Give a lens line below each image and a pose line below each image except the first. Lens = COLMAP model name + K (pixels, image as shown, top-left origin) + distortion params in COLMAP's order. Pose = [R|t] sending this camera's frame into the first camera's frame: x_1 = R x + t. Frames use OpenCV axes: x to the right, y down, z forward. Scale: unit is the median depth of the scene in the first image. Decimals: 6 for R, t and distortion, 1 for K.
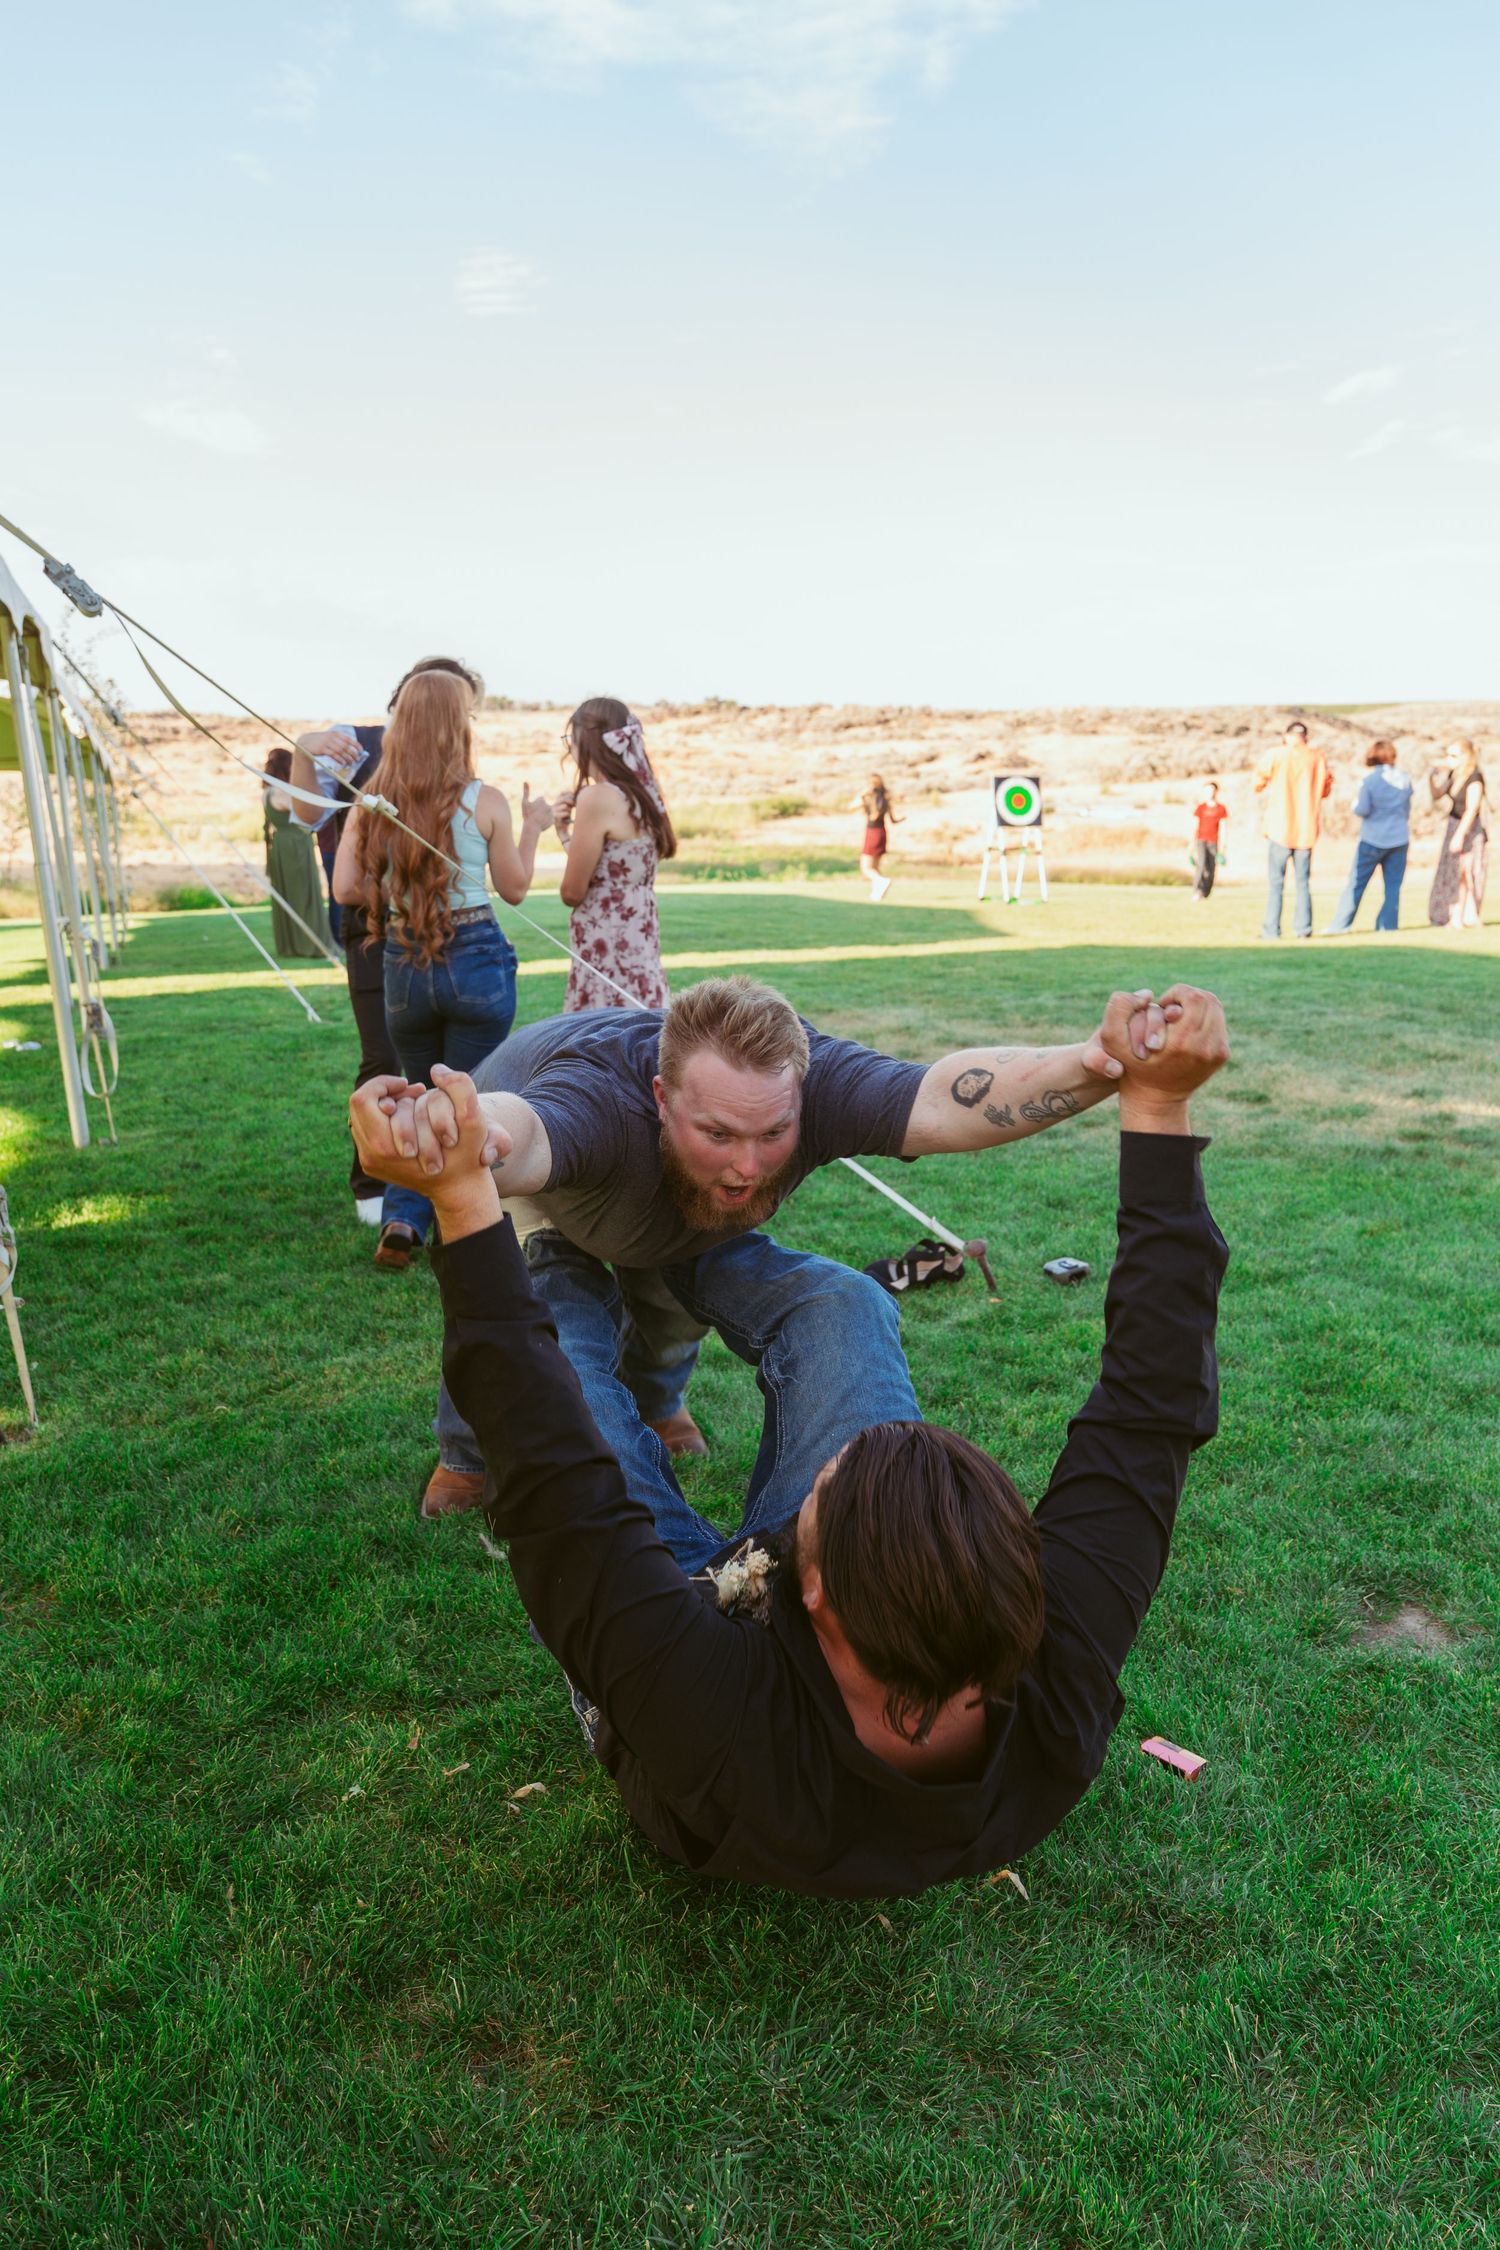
lens RADIAL K [[1720.1, 0, 786.7], [0, 1720.1, 1153.0], [0, 0, 1]] dist [-0.005563, -0.003538]
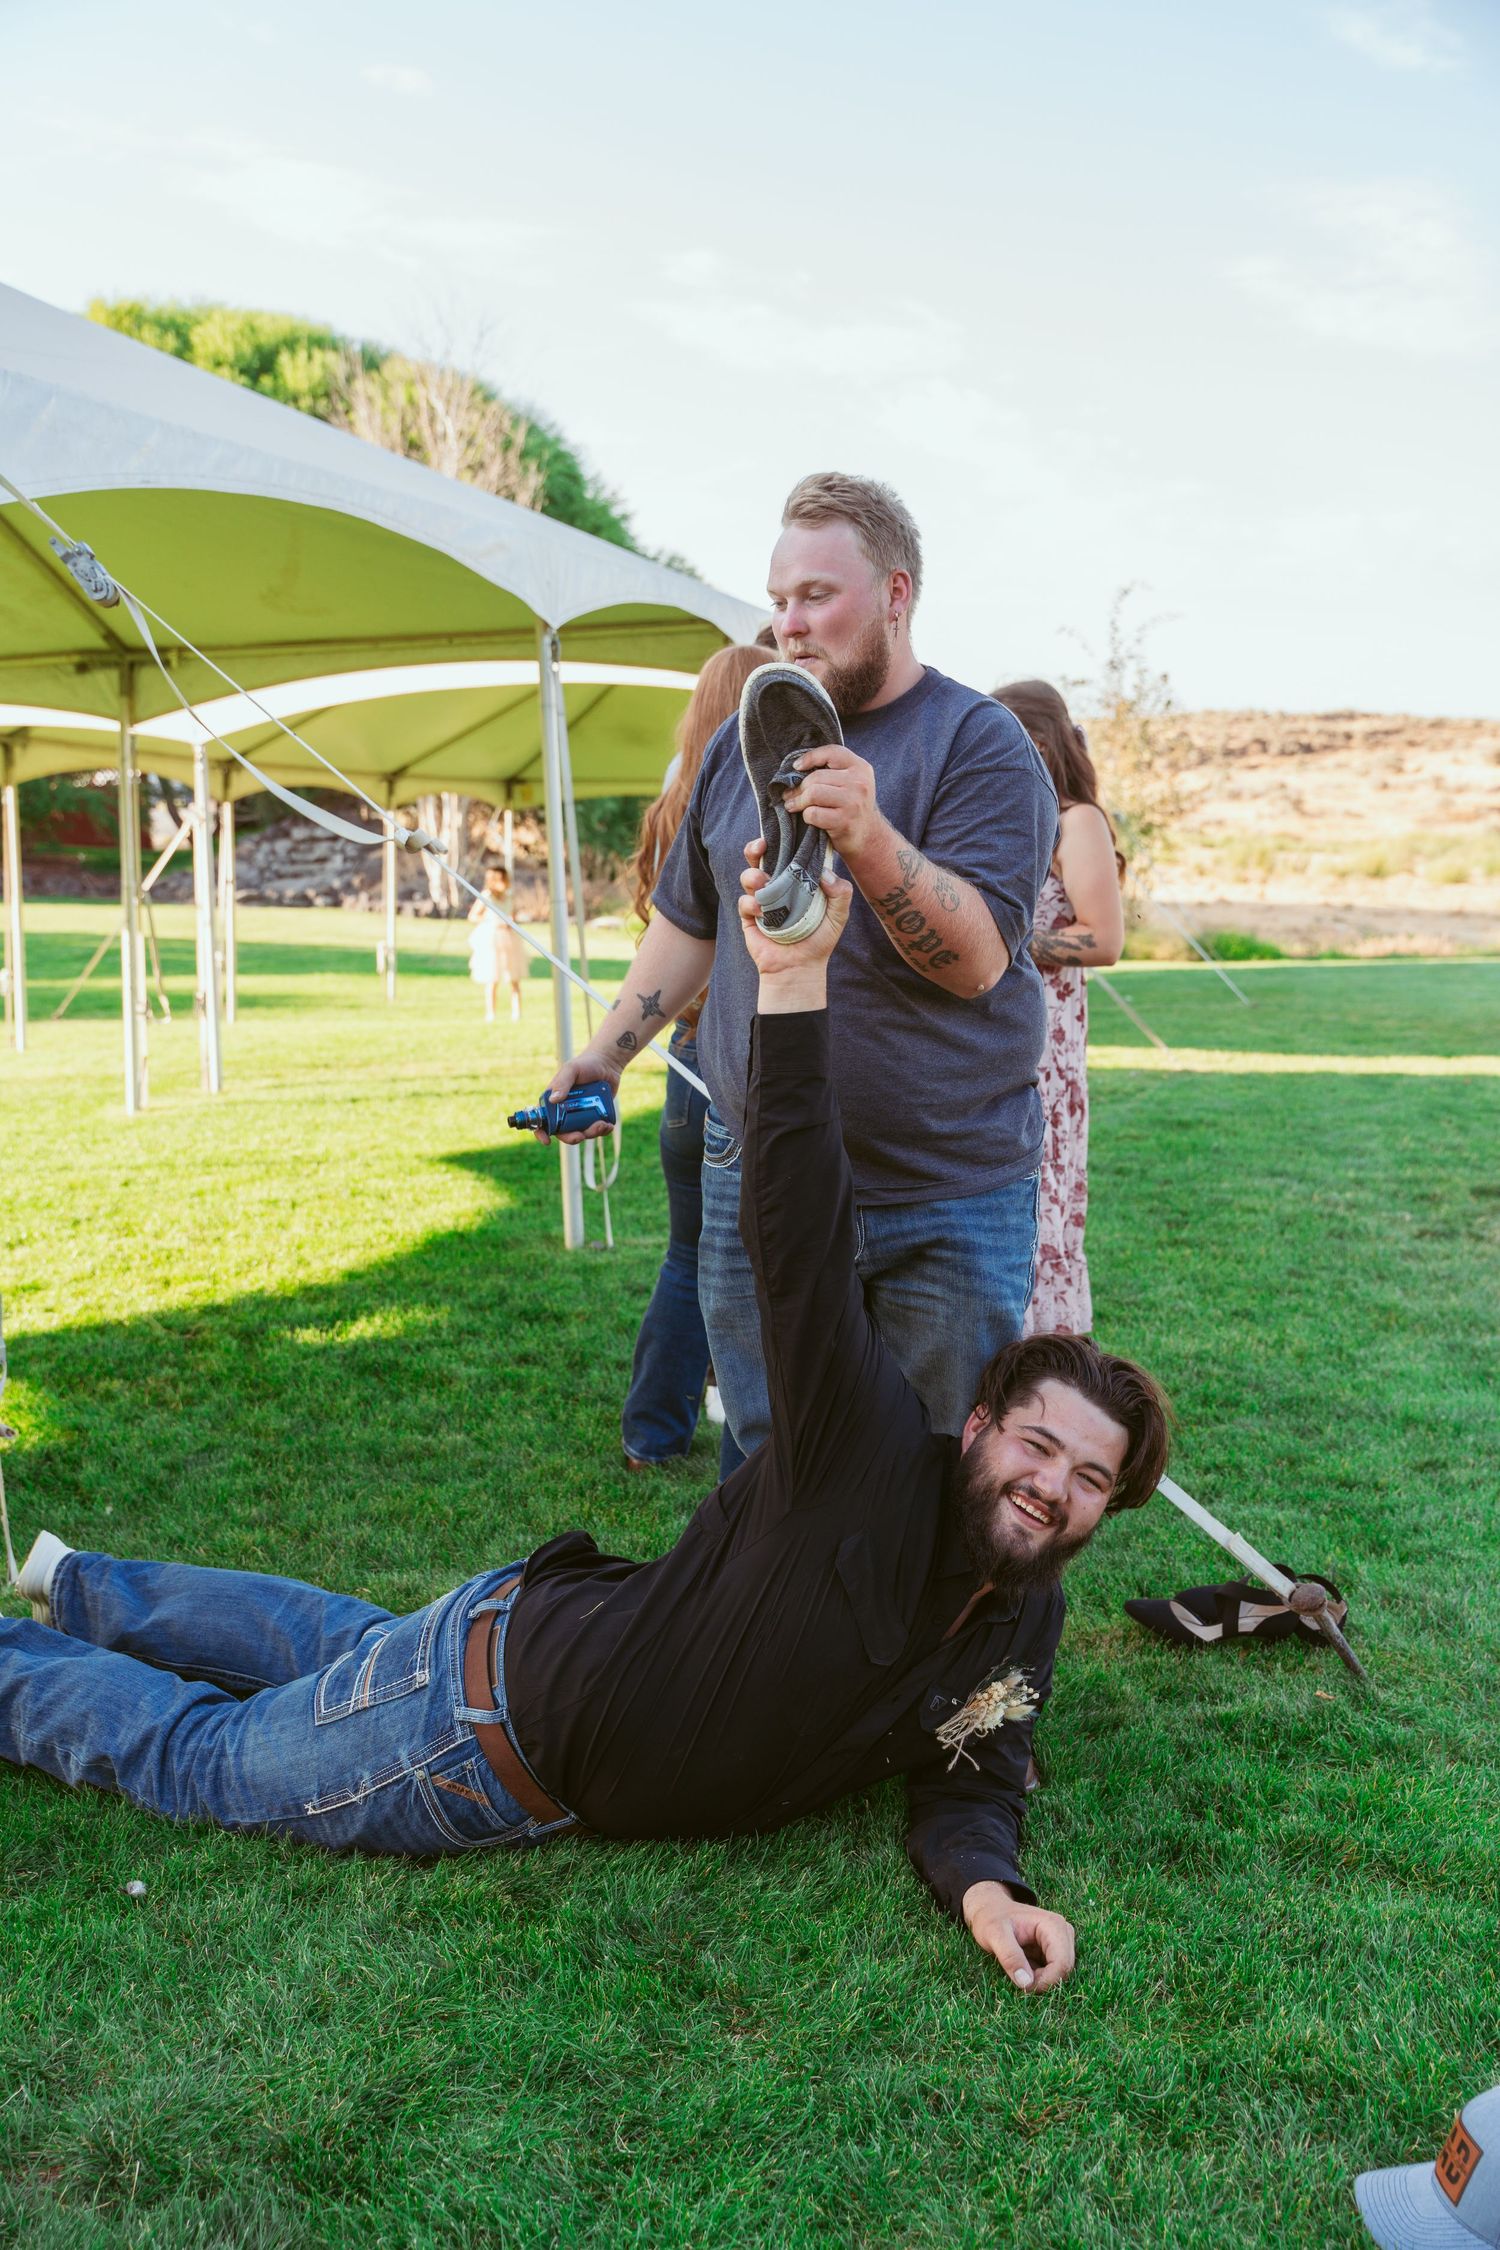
lens RADIAL K [[2247.5, 0, 750.0], [0, 2247.5, 1125.0], [0, 0, 1]] dist [0.005360, -0.006949]
pose [[0.826576, 0.084704, -0.556415, 0.295244], [-0.122889, 0.991919, -0.031556, -0.046023], [0.549245, 0.094461, 0.830305, 0.197533]]
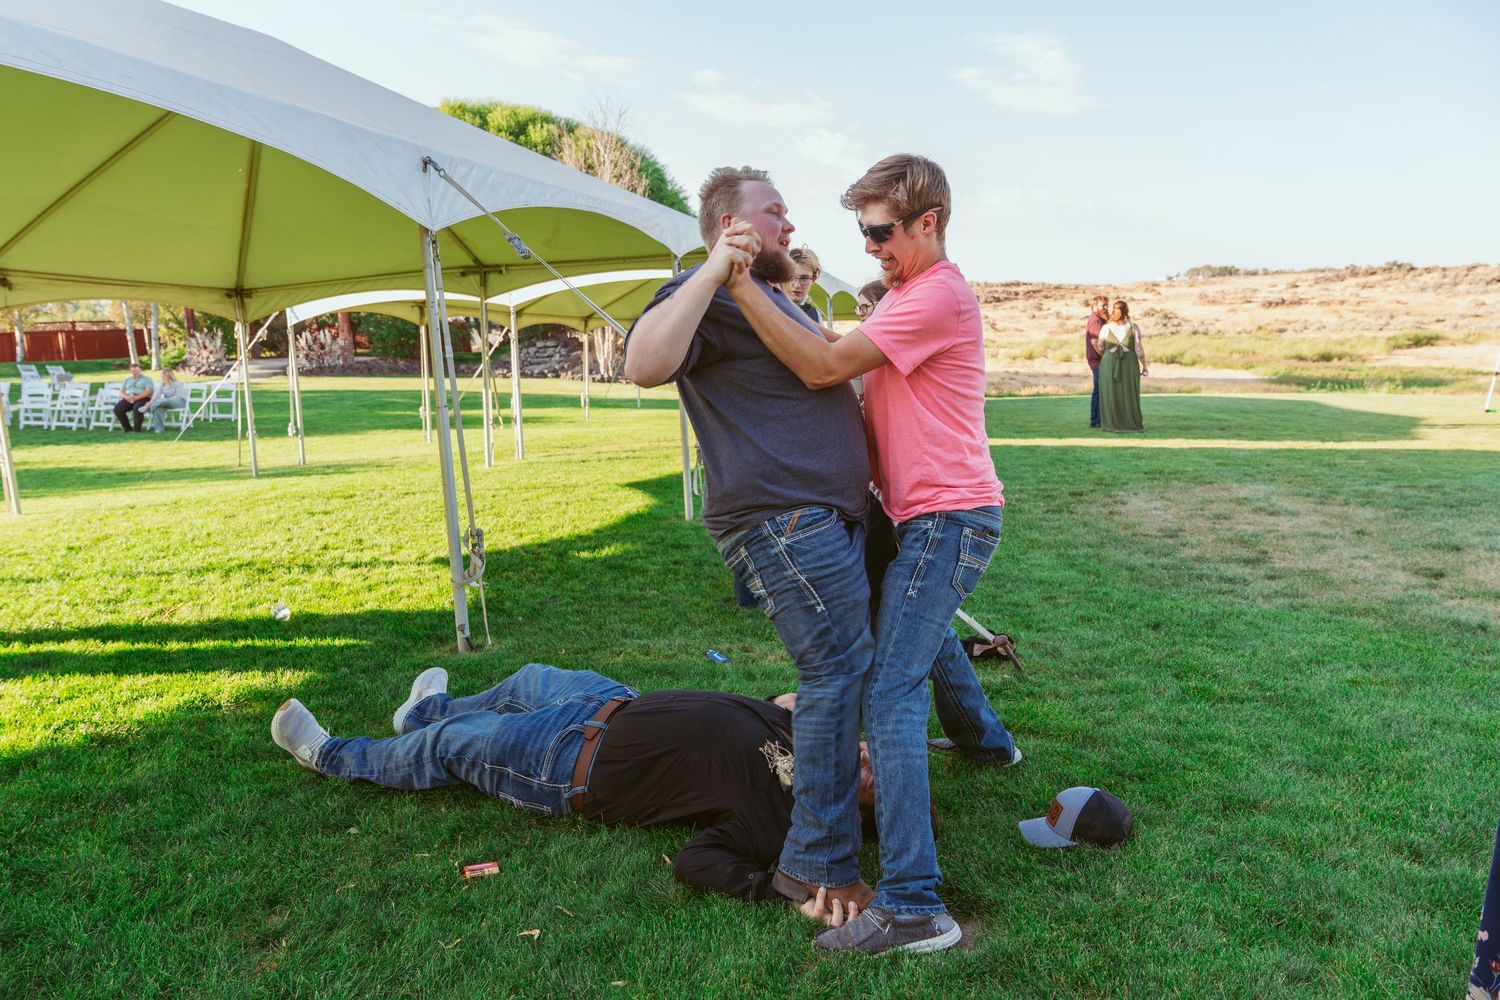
lens RADIAL K [[1033.6, 0, 724.7], [0, 1033.6, 508.7], [0, 0, 1]] dist [-0.003272, -0.002044]
pose [[0.818779, 0.095104, -0.566177, 0.336016], [-0.114560, 0.993416, 0.001197, -0.026561], [0.562562, 0.063881, 0.824283, 0.084021]]
